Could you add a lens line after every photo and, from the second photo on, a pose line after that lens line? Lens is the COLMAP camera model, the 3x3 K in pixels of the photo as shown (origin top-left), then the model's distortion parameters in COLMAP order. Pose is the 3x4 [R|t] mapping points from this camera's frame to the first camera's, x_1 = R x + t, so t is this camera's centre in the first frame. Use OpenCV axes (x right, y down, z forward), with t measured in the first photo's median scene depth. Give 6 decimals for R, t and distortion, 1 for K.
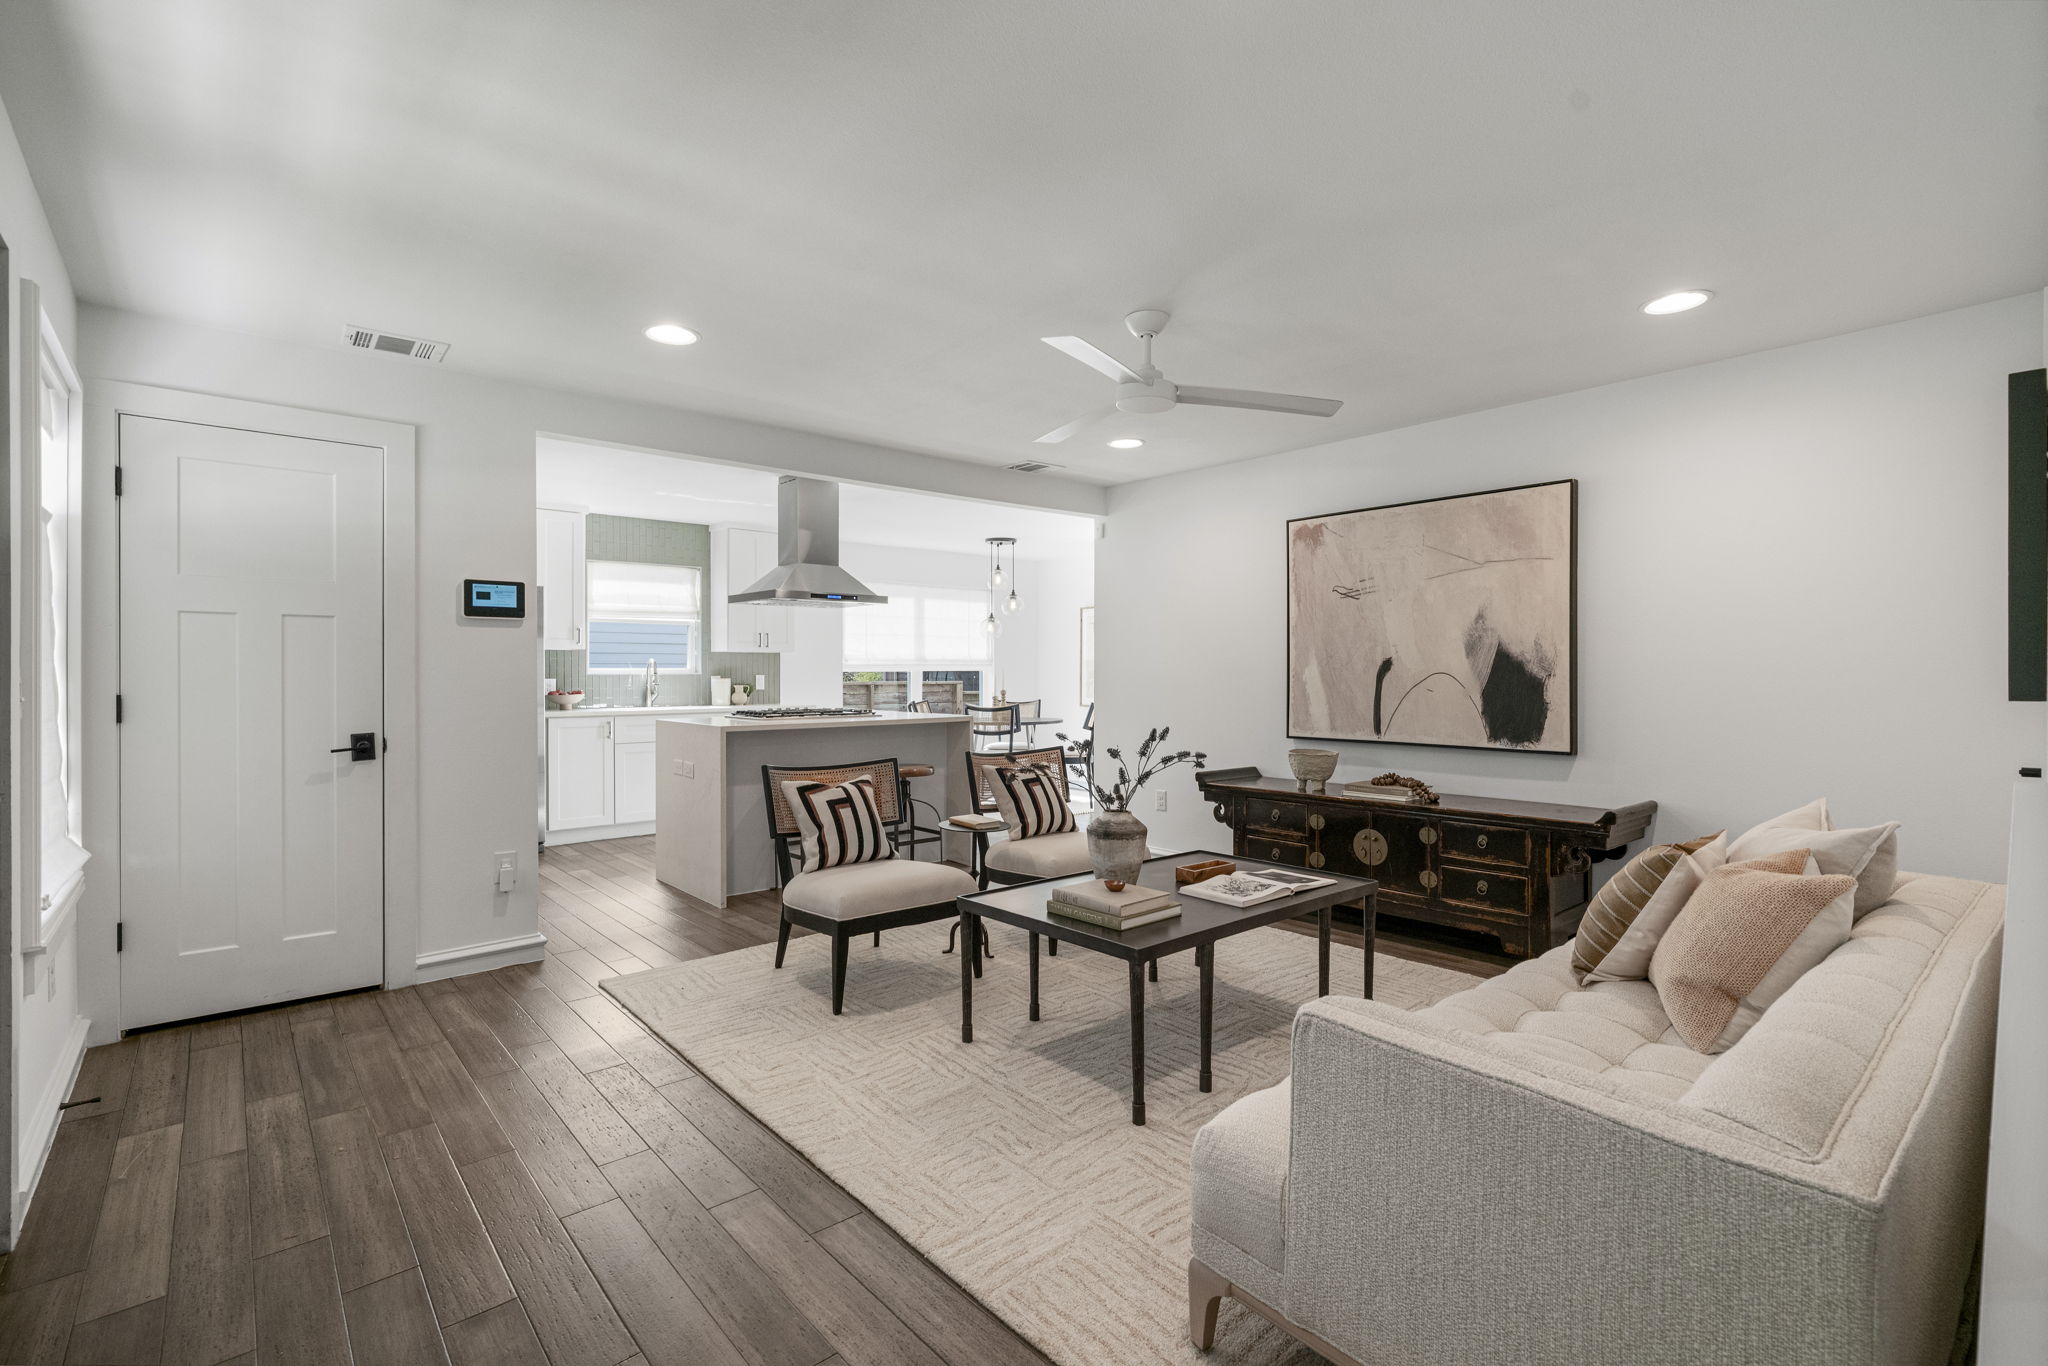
lens RADIAL K [[968.4, 0, 1020.2], [0, 968.4, 681.6], [0, 0, 1]] dist [-0.001370, 0.004788]
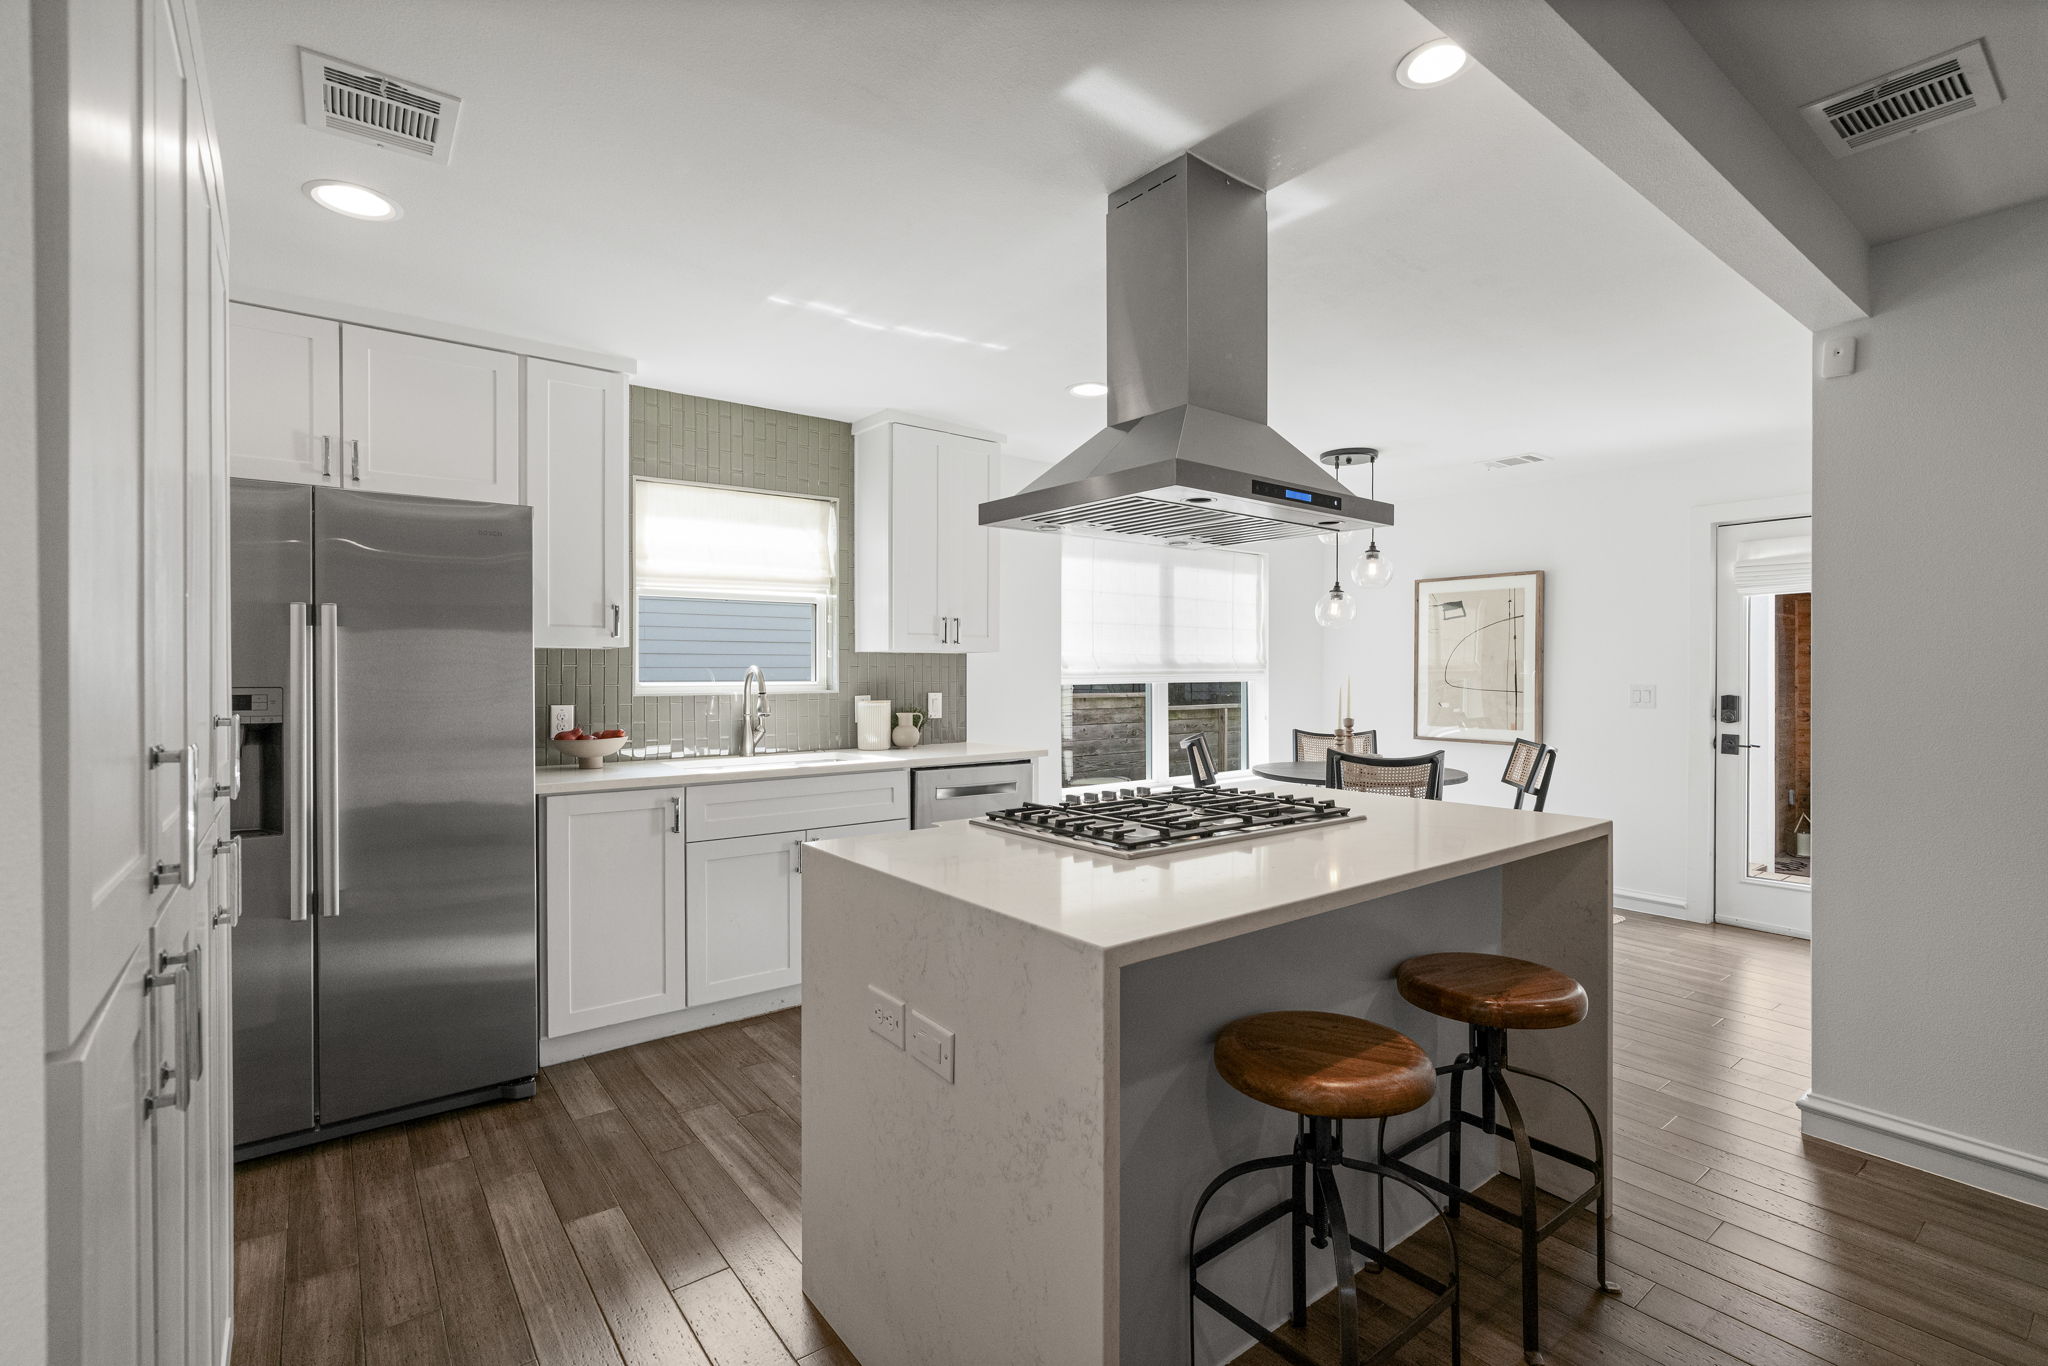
lens RADIAL K [[968.4, 0, 1020.2], [0, 968.4, 681.6], [0, 0, 1]] dist [-0.001370, 0.004788]
pose [[0.997886, 0.000233, -0.064987, -0.189558], [-0.000196, 1.000000, 0.000580, -0.014165], [0.064987, -0.000566, 0.997886, 0.452948]]
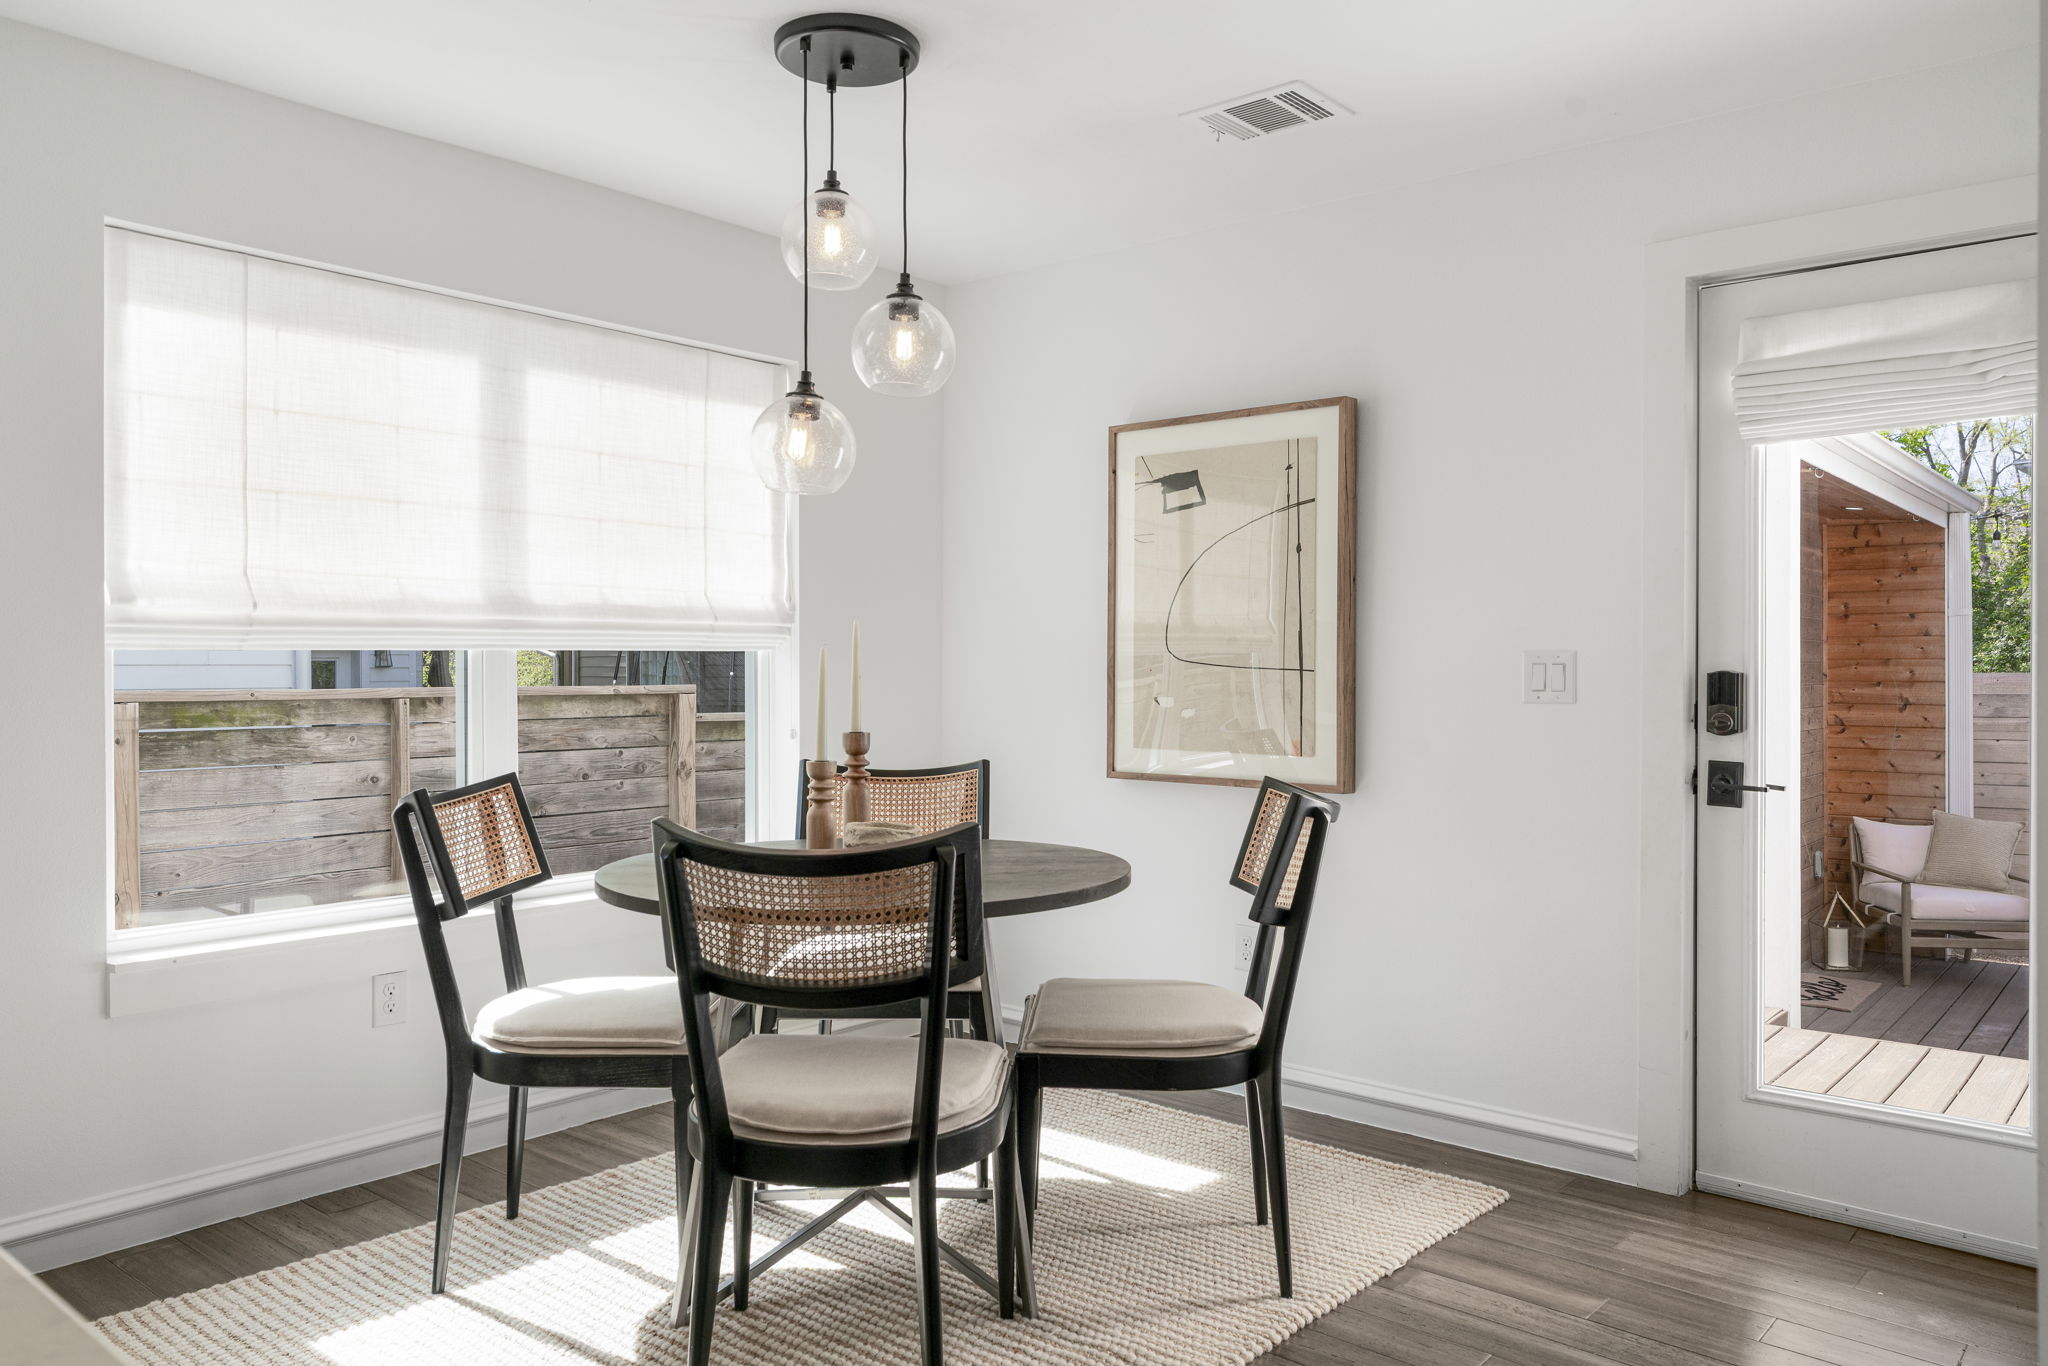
lens RADIAL K [[1537.5, 0, 1024.0], [0, 1537.5, 683.0], [0, 0, 1]] dist [-0.001653, 0.002005]
pose [[0.990241, -0.000932, 0.139362, -0.031164], [0.000831, 0.999999, 0.000779, -0.002508], [-0.139363, -0.000656, 0.990241, 0.702032]]
